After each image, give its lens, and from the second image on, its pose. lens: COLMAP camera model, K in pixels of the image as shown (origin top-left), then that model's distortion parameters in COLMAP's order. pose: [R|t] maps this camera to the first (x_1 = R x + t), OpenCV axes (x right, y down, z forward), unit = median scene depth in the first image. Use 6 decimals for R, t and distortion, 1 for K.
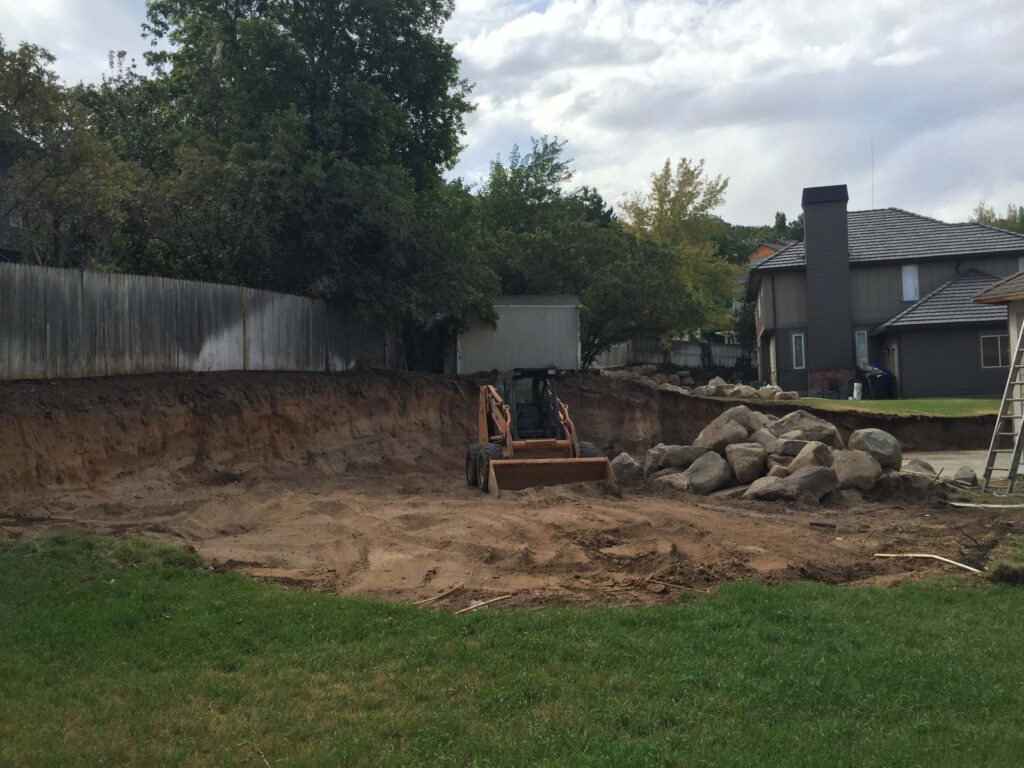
lens RADIAL K [[876.9, 0, 512.9], [0, 876.9, 381.6], [0, 0, 1]] dist [0.049026, -0.054010]
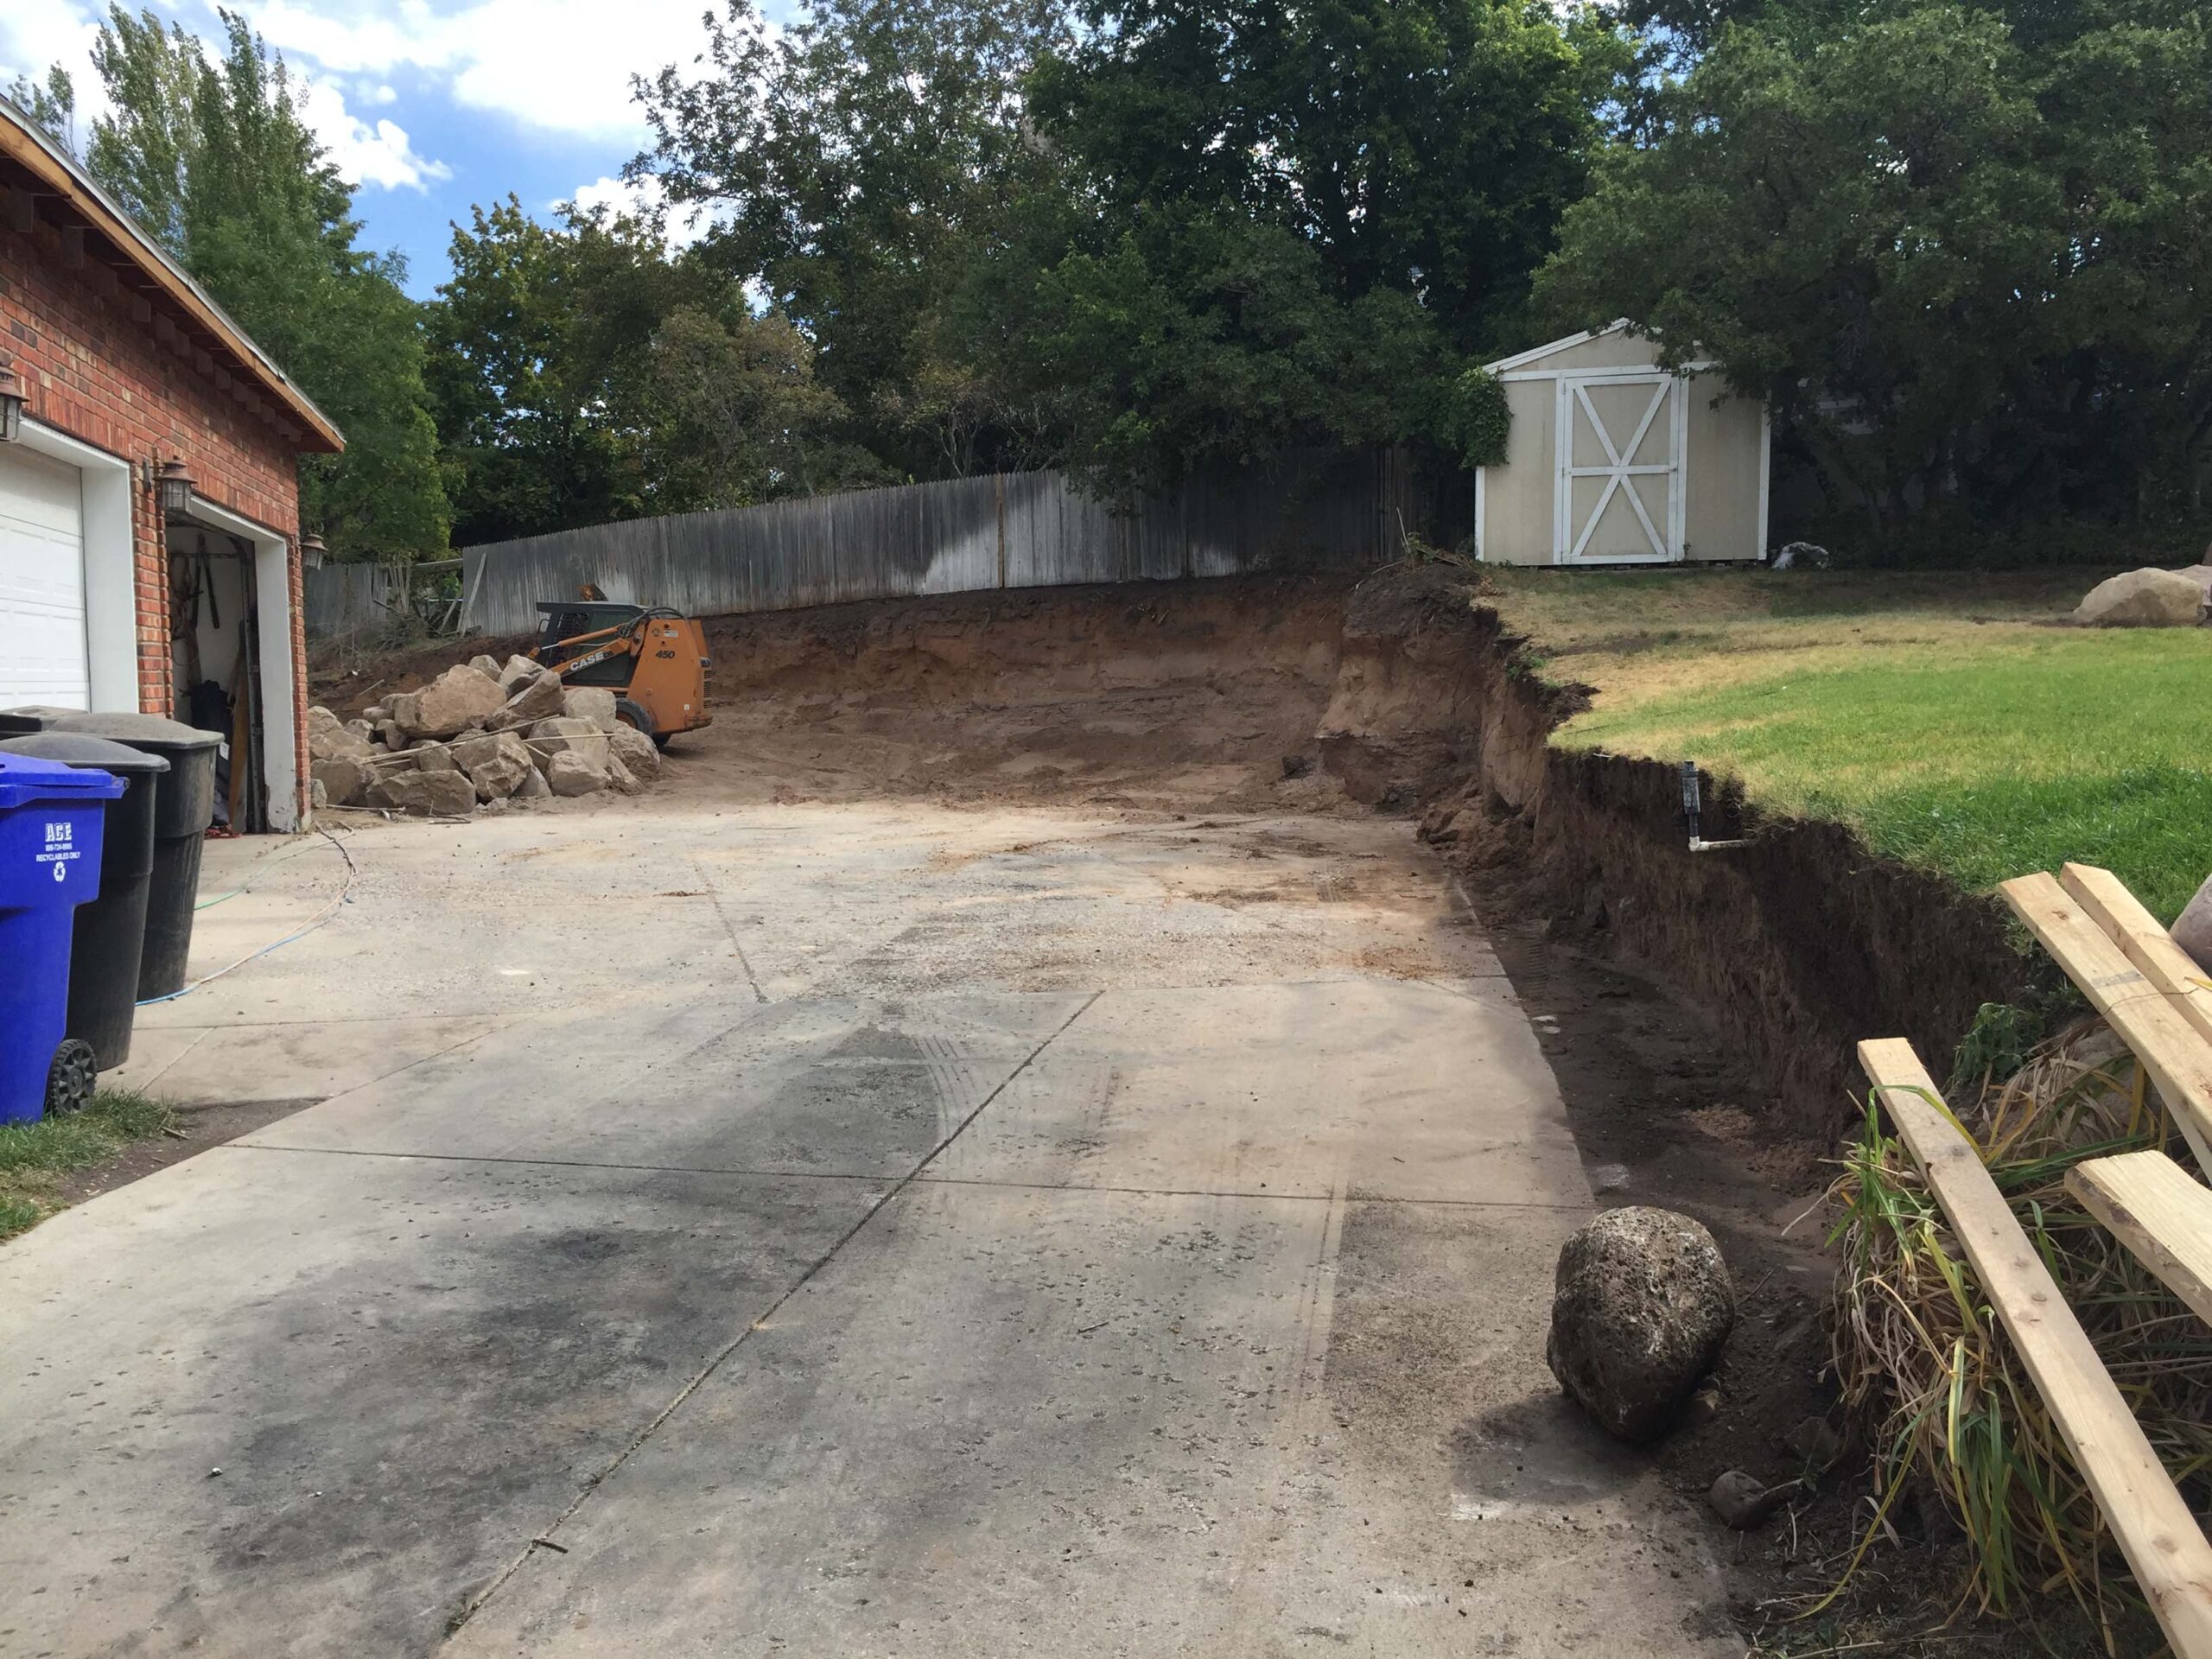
lens RADIAL K [[1894.3, 0, 1106.0], [0, 1894.3, 833.7], [0, 0, 1]] dist [0.049026, -0.054010]
pose [[-0.185975, 0.111299, -0.976230, 1.240139], [0.034430, 0.993692, 0.106730, 0.025072], [0.981951, -0.013763, -0.188634, 1.362080]]
